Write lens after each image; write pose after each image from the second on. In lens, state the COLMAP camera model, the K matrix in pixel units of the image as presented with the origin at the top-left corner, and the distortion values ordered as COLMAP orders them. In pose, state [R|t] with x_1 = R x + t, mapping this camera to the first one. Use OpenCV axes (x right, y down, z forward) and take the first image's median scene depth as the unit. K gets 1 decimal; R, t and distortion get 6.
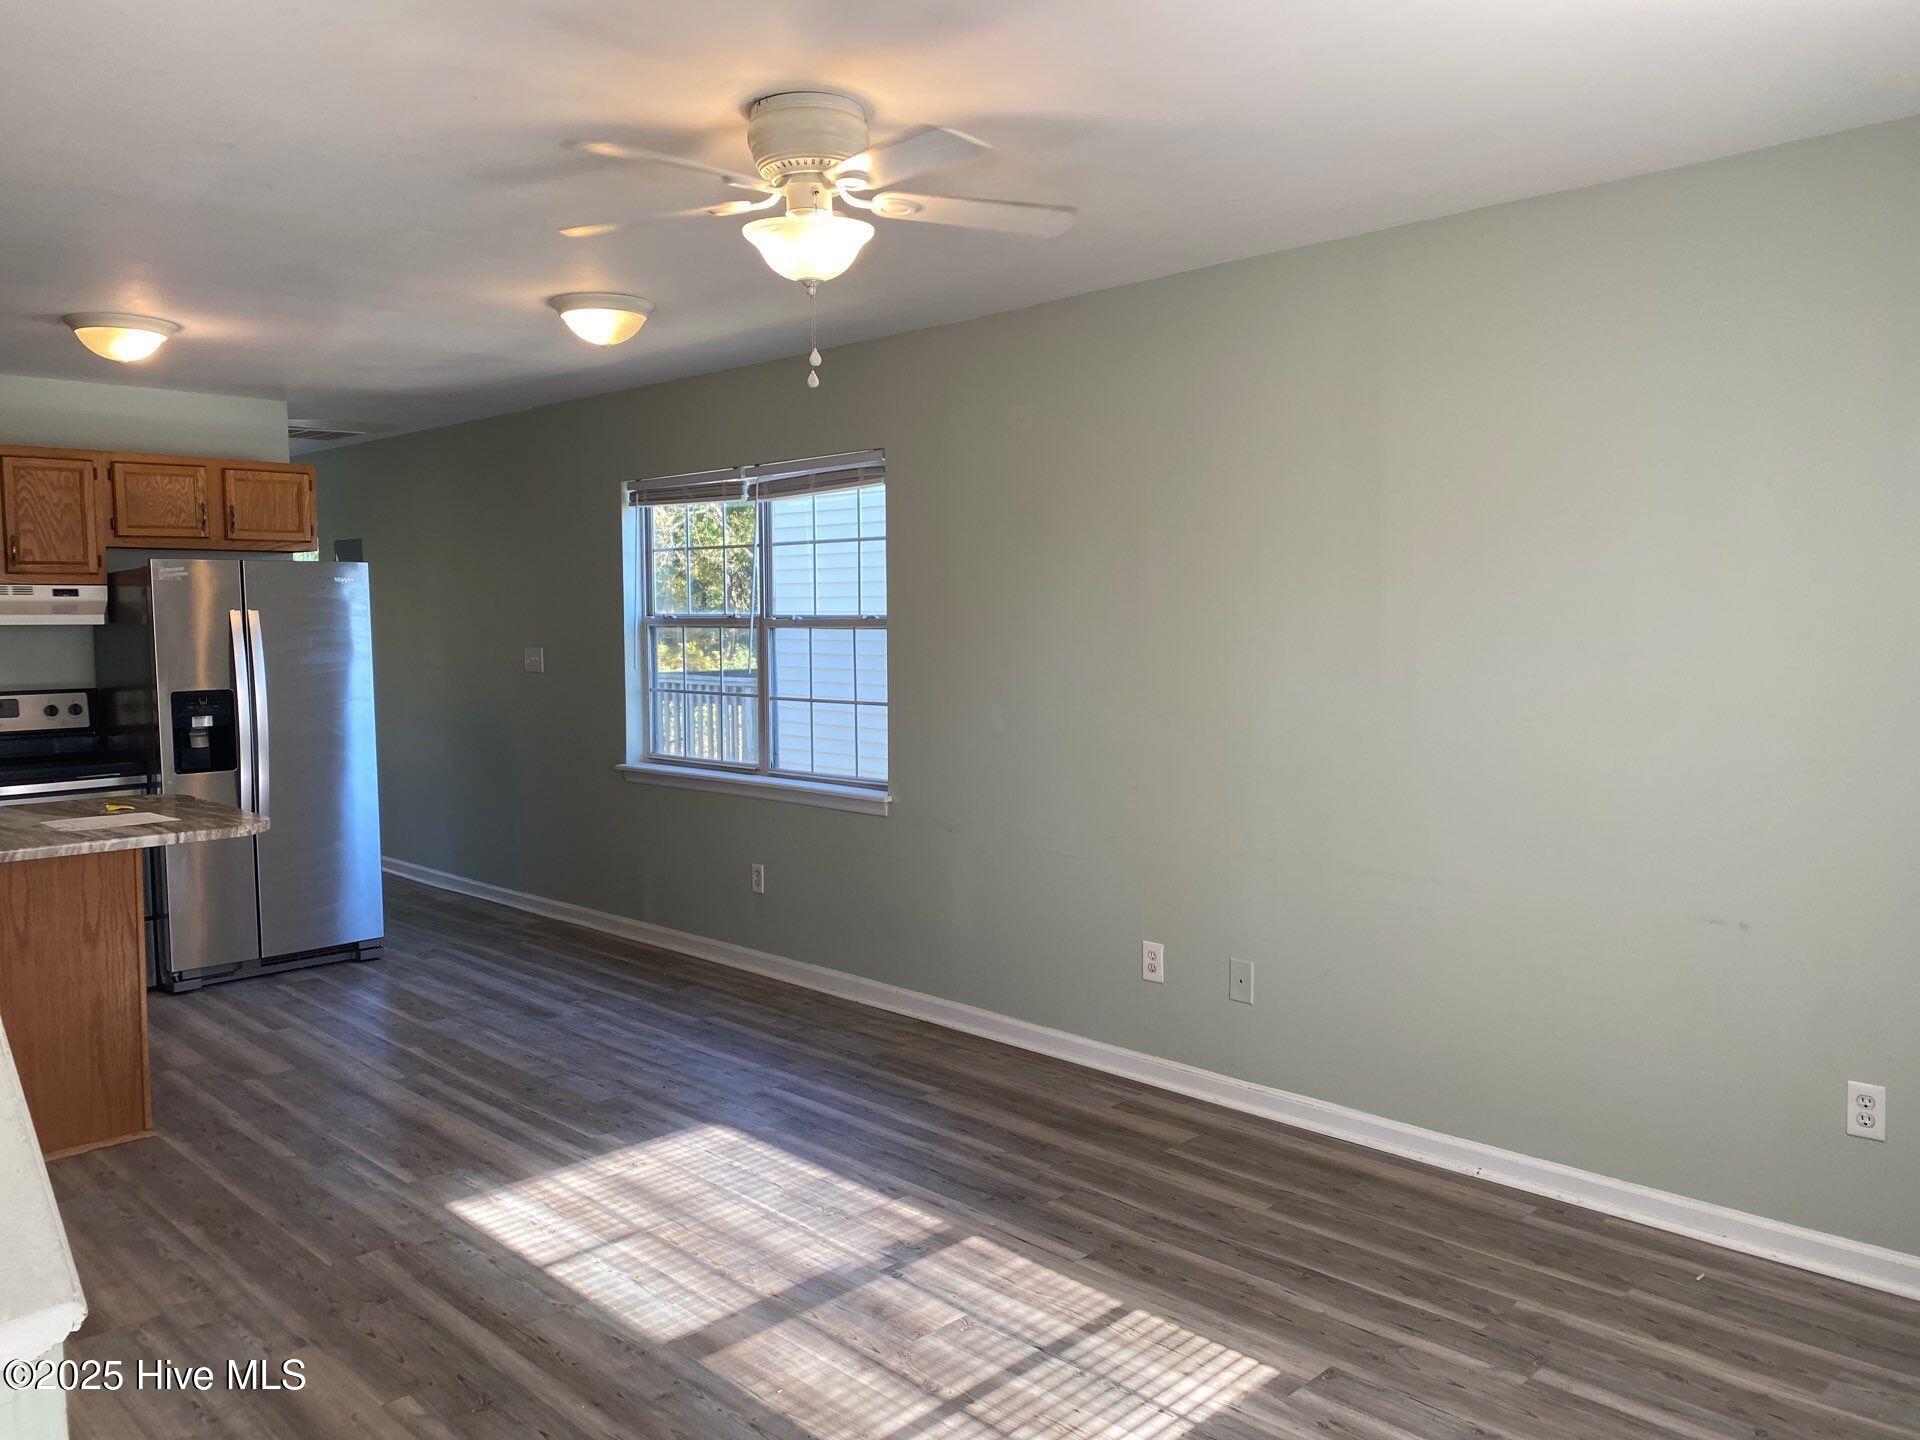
lens RADIAL K [[1457.5, 0, 962.7], [0, 1457.5, 707.1], [0, 0, 1]] dist [0.018252, -0.002107]
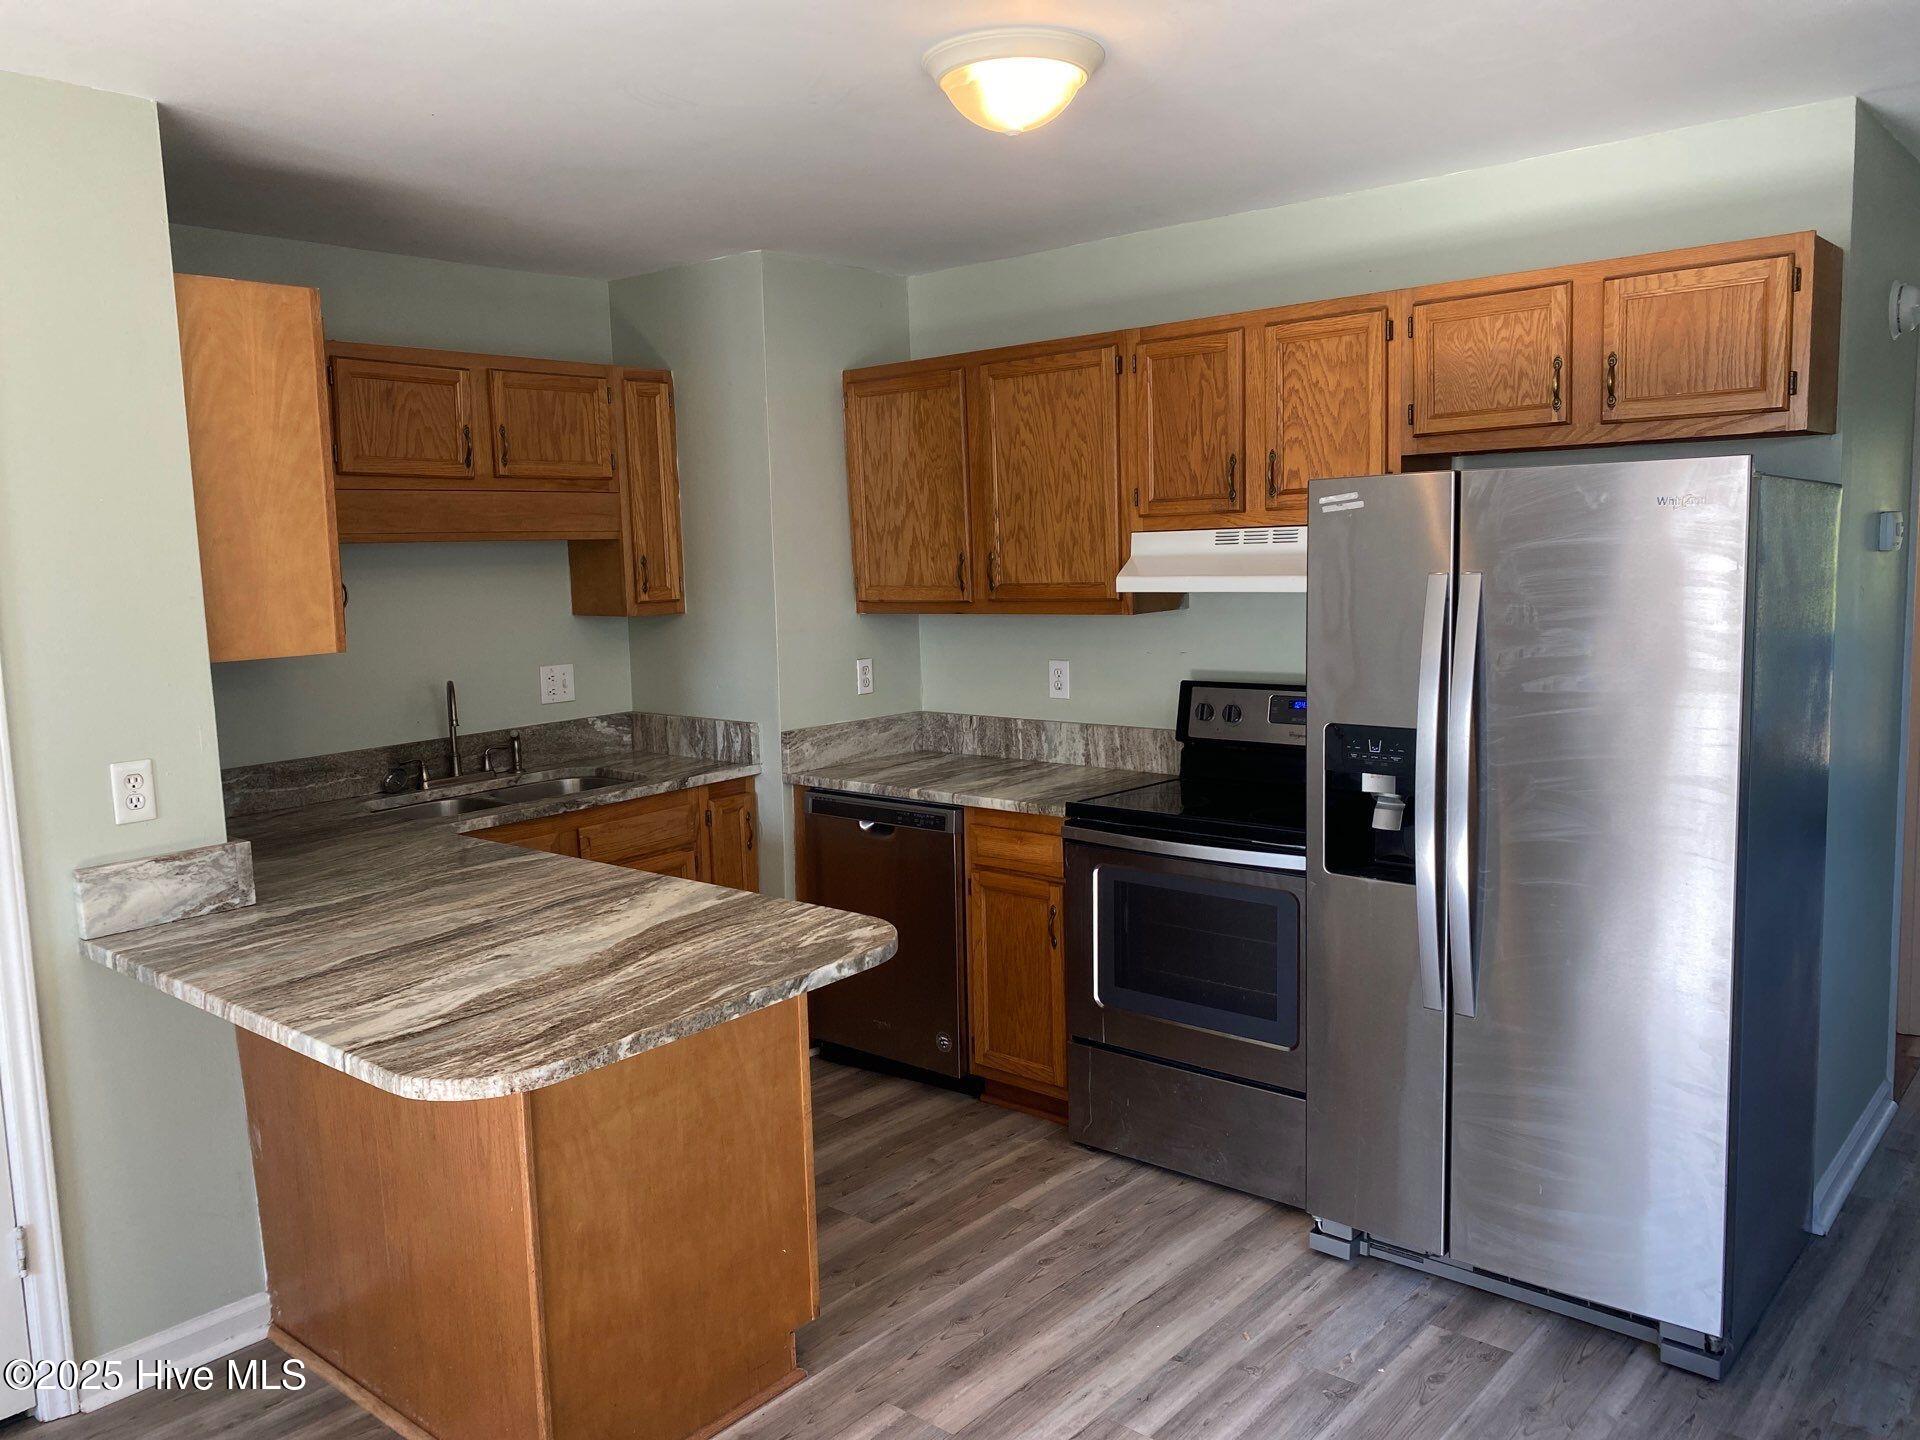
lens RADIAL K [[1457.5, 0, 971.4], [0, 1457.5, 713.6], [0, 0, 1]] dist [0.018252, -0.002107]
pose [[0.084068, 0.120142, -0.989191, -0.015436], [-0.040761, 0.992289, 0.117054, -0.086317], [0.995626, 0.030480, 0.088317, 0.980250]]
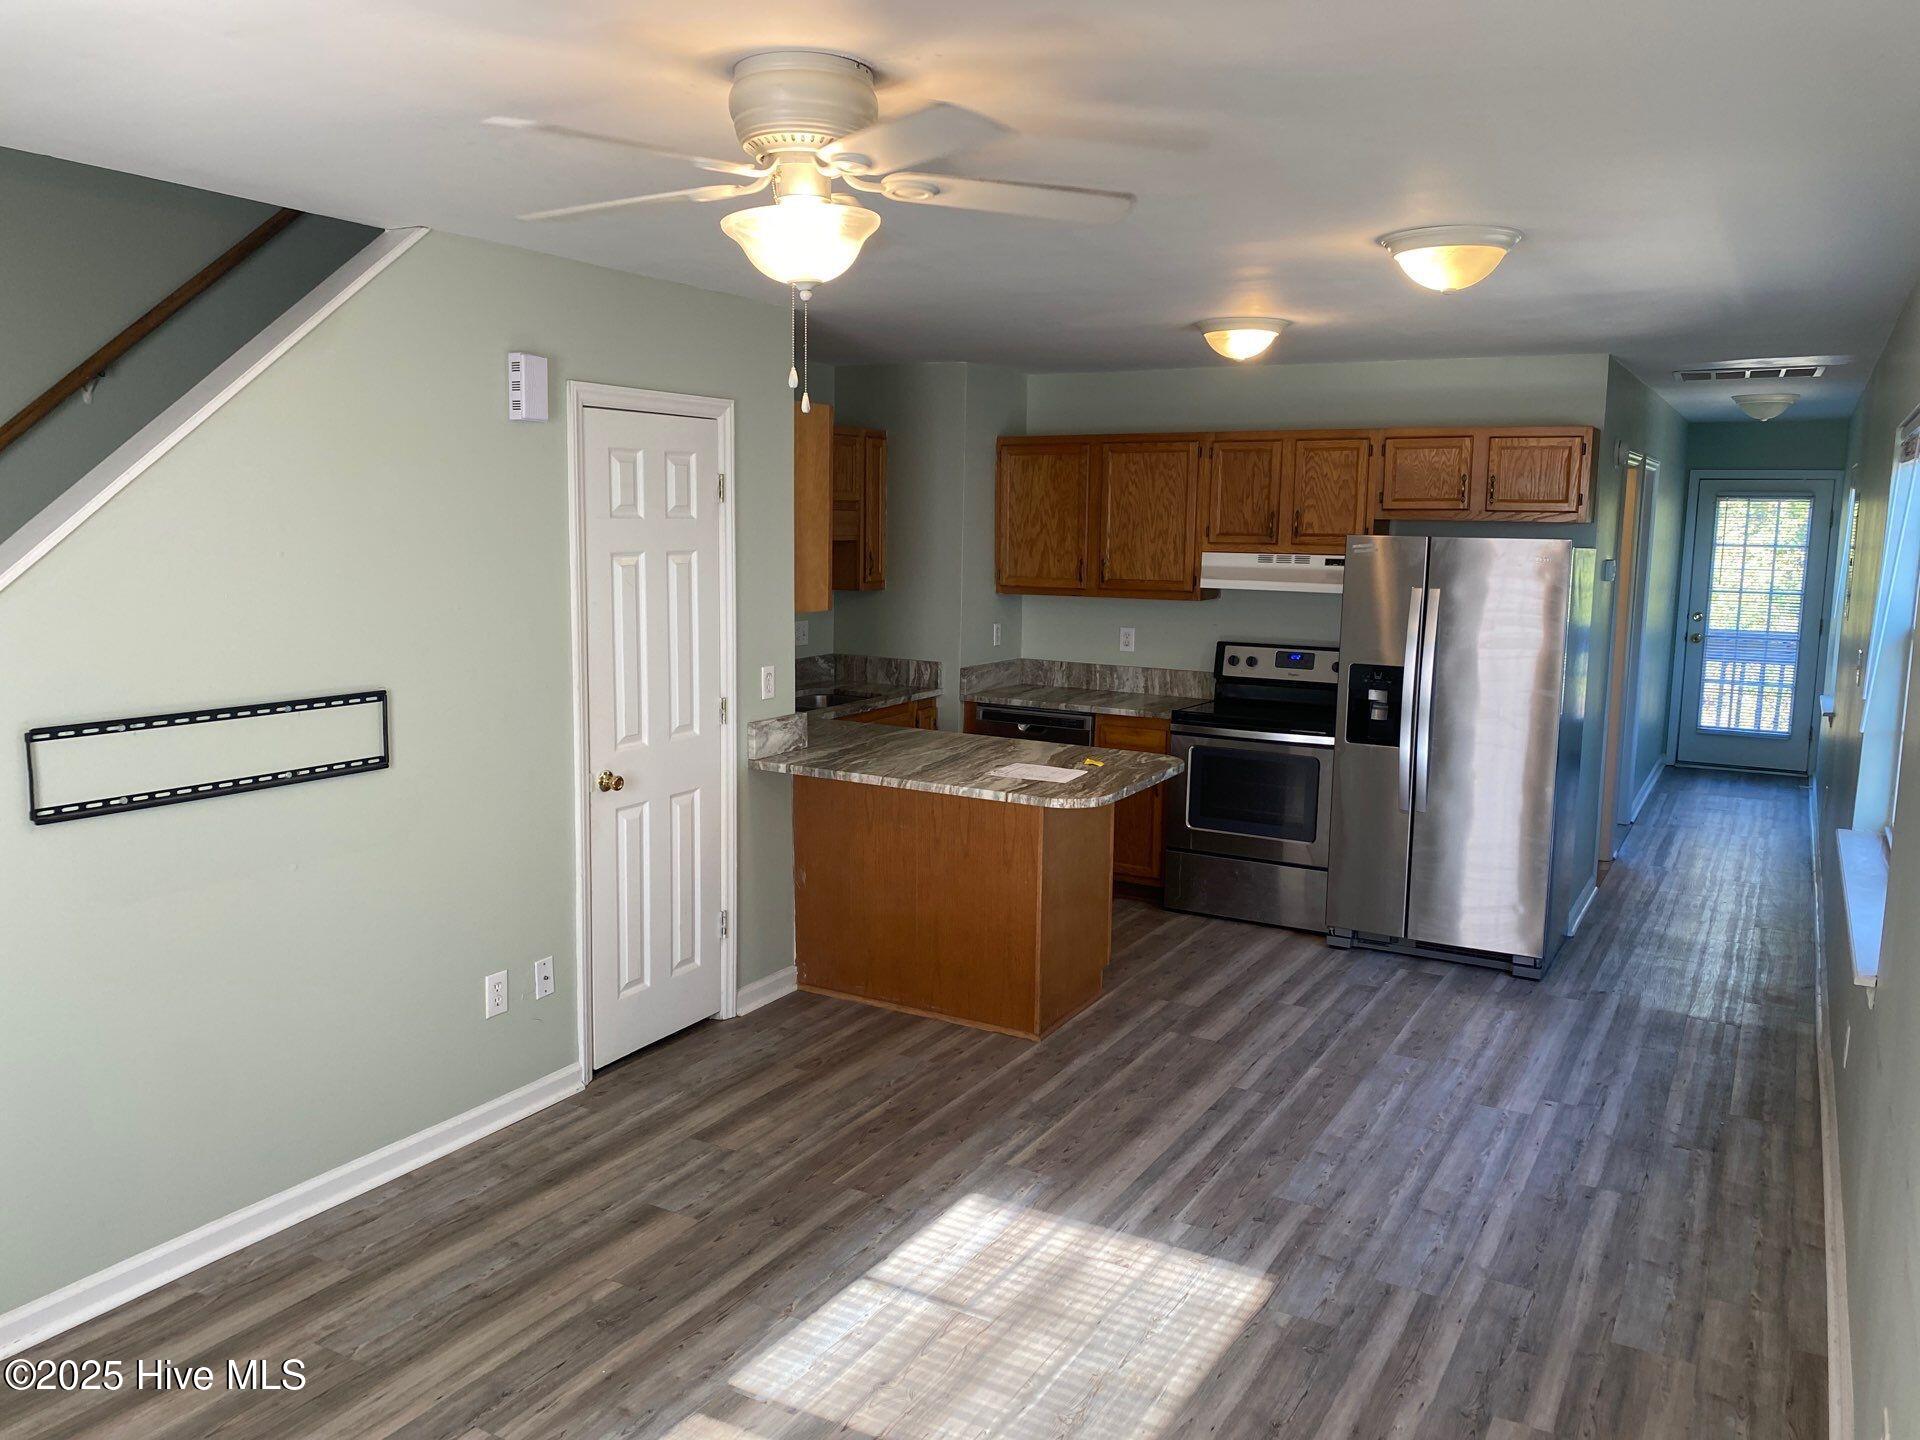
lens RADIAL K [[1457.5, 0, 953.4], [0, 1457.5, 714.1], [0, 0, 1]] dist [0.018252, -0.002107]
pose [[0.265121, 0.142607, -0.953611, 0.451790], [-0.083369, 0.988689, 0.124674, -0.096182], [0.960604, 0.046447, 0.274012, 0.534348]]
